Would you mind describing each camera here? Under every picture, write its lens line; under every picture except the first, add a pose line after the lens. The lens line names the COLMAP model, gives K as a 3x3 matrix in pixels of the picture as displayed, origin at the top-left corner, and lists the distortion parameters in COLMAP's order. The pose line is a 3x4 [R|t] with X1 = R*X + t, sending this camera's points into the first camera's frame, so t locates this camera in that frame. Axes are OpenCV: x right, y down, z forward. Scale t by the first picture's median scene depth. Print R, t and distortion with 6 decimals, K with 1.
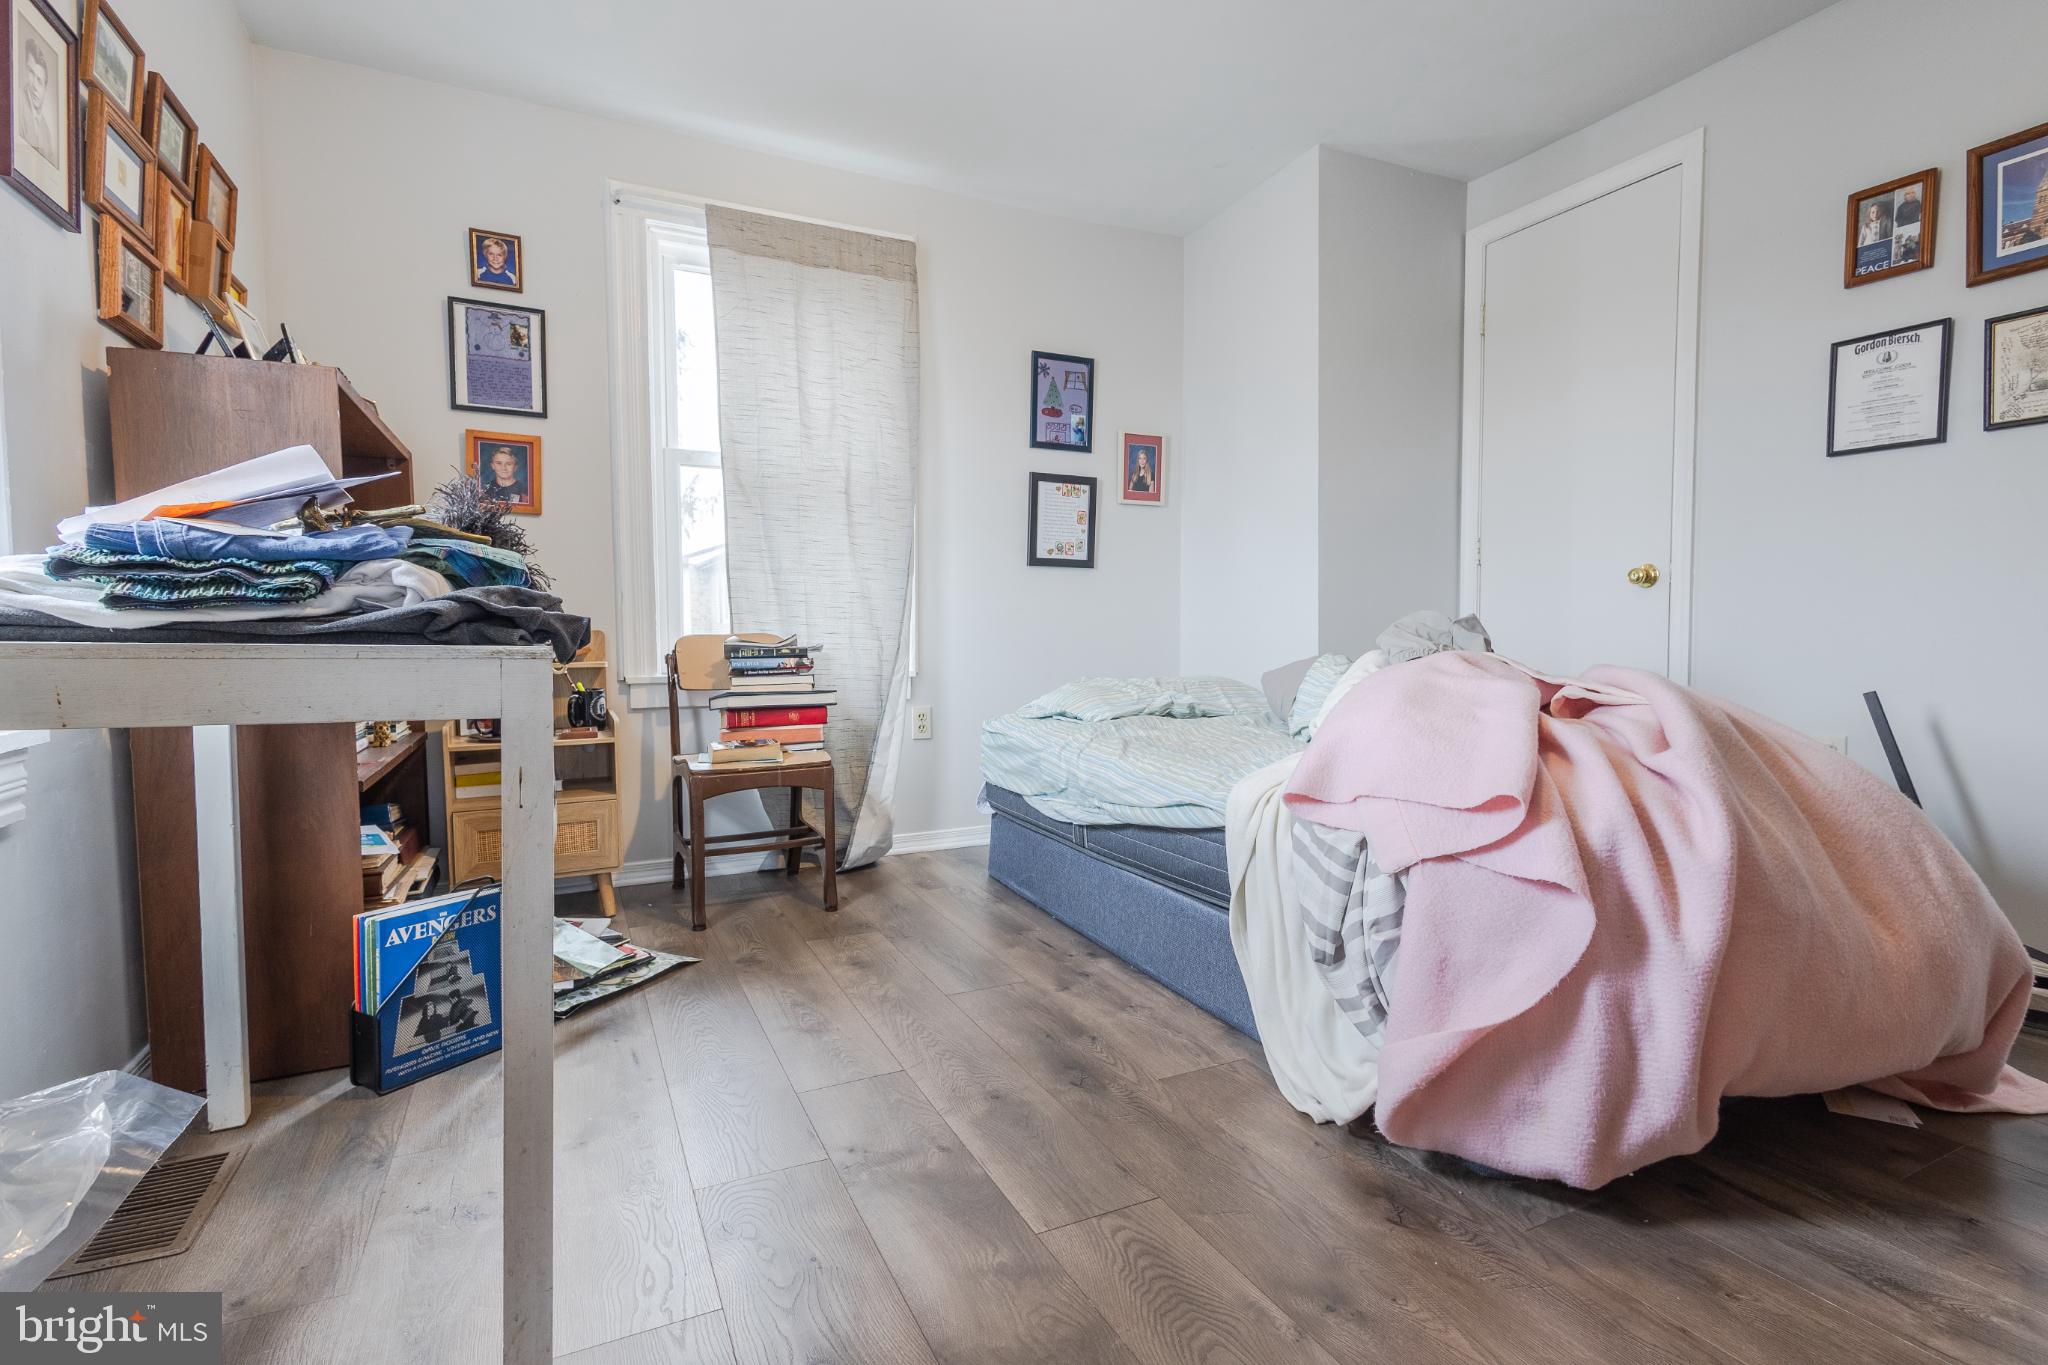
lens RADIAL K [[959.6, 0, 1024.0], [0, 959.6, 682.5], [0, 0, 1]] dist [0.018101, -0.009117]
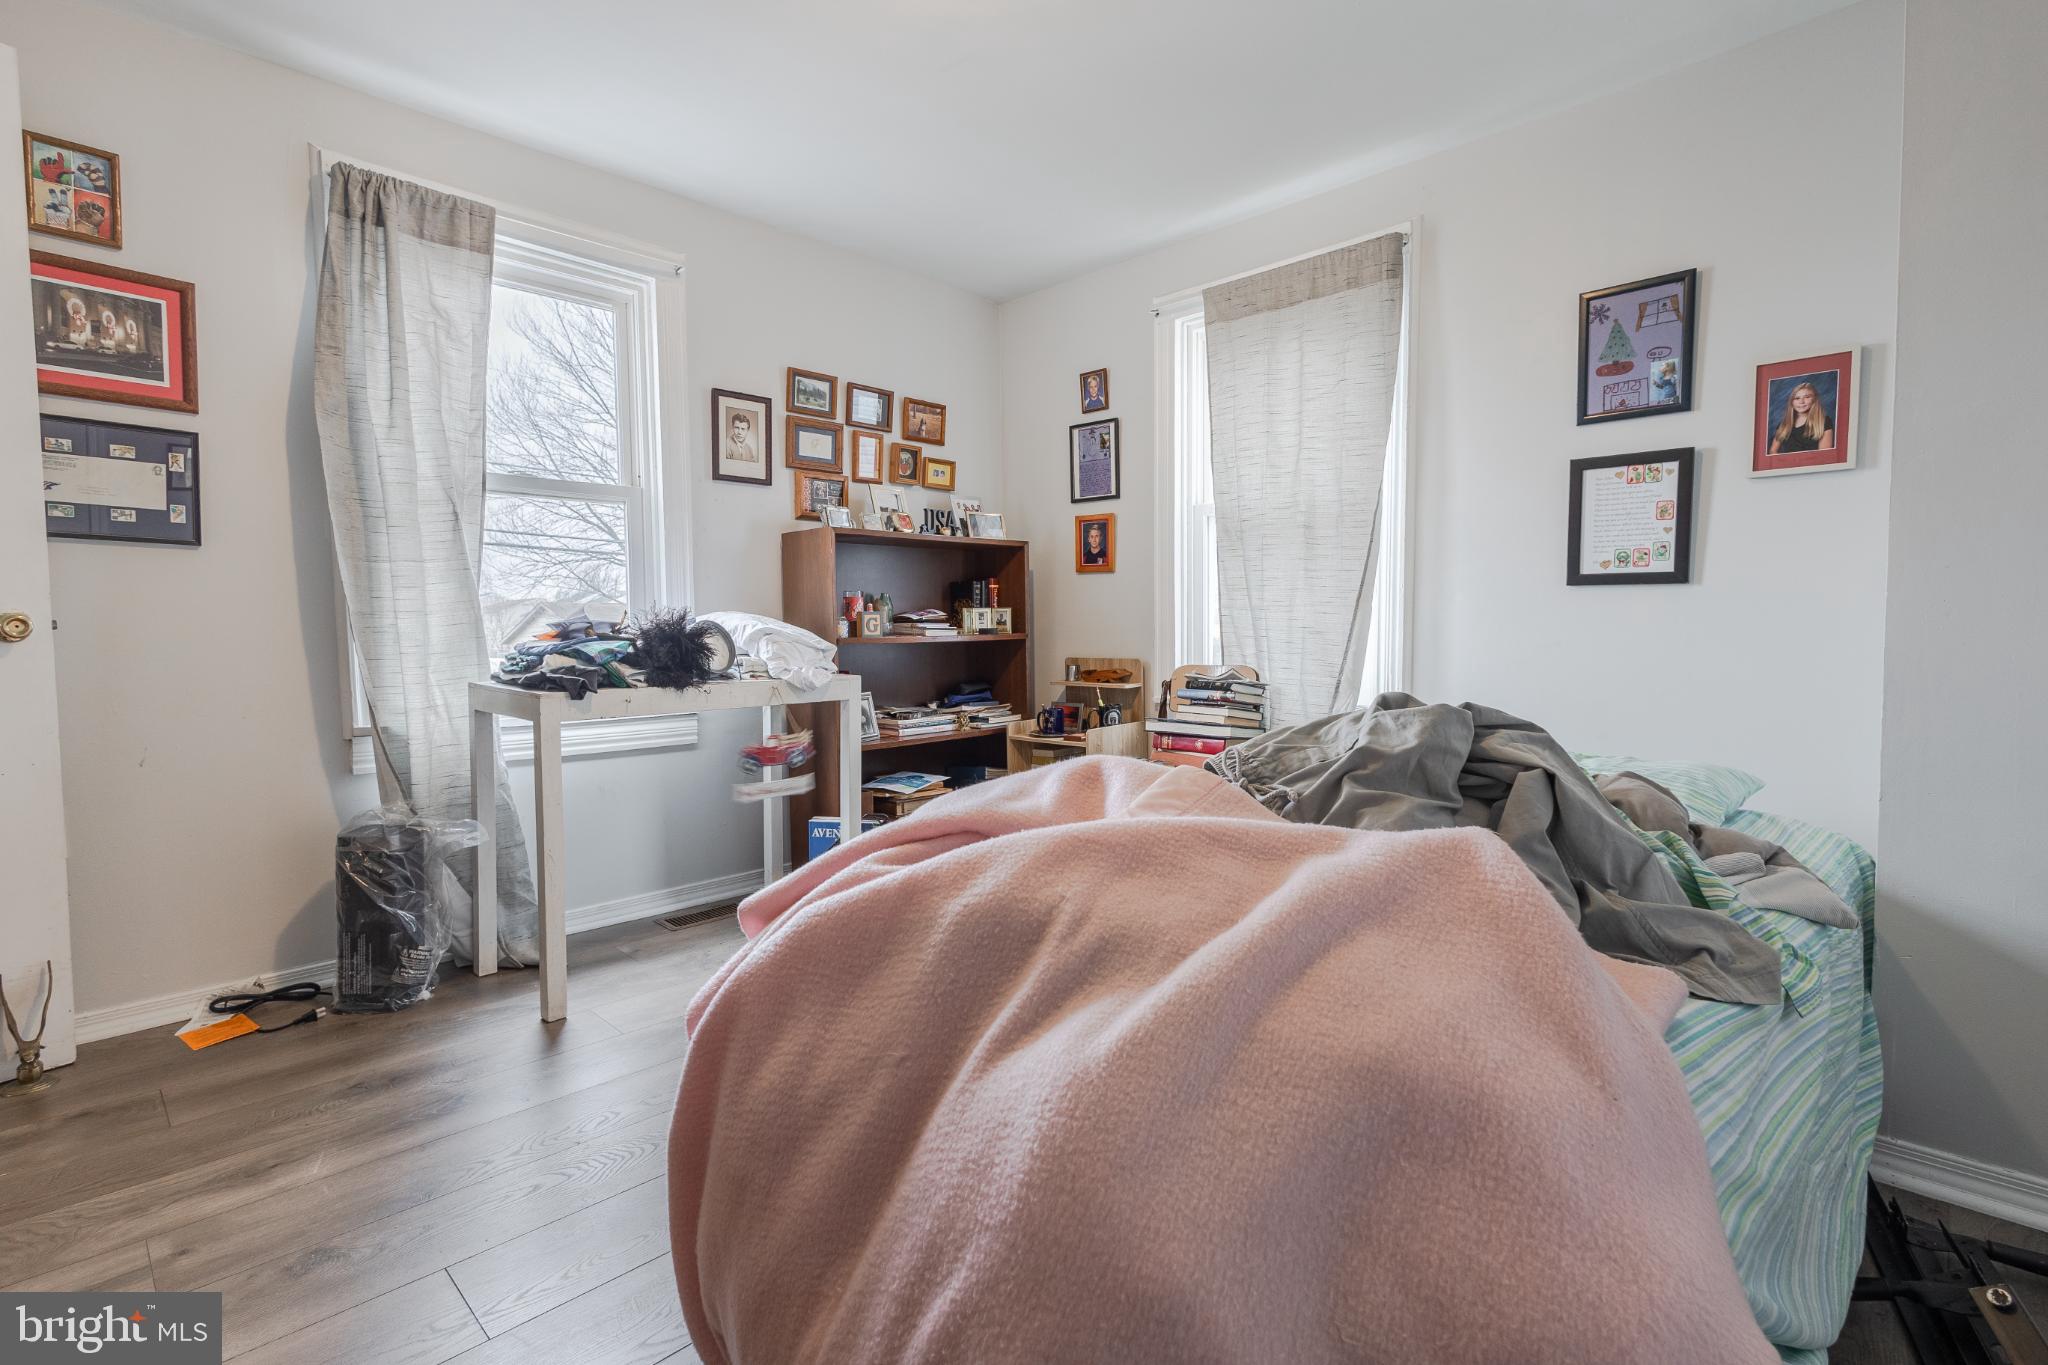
lens RADIAL K [[959.6, 0, 1024.0], [0, 959.6, 682.5], [0, 0, 1]] dist [0.018101, -0.009117]
pose [[0.334770, 0.058781, -0.940465, 0.575363], [-0.047504, 0.997836, 0.045458, -0.060855], [0.941102, 0.029458, 0.336838, 0.354393]]
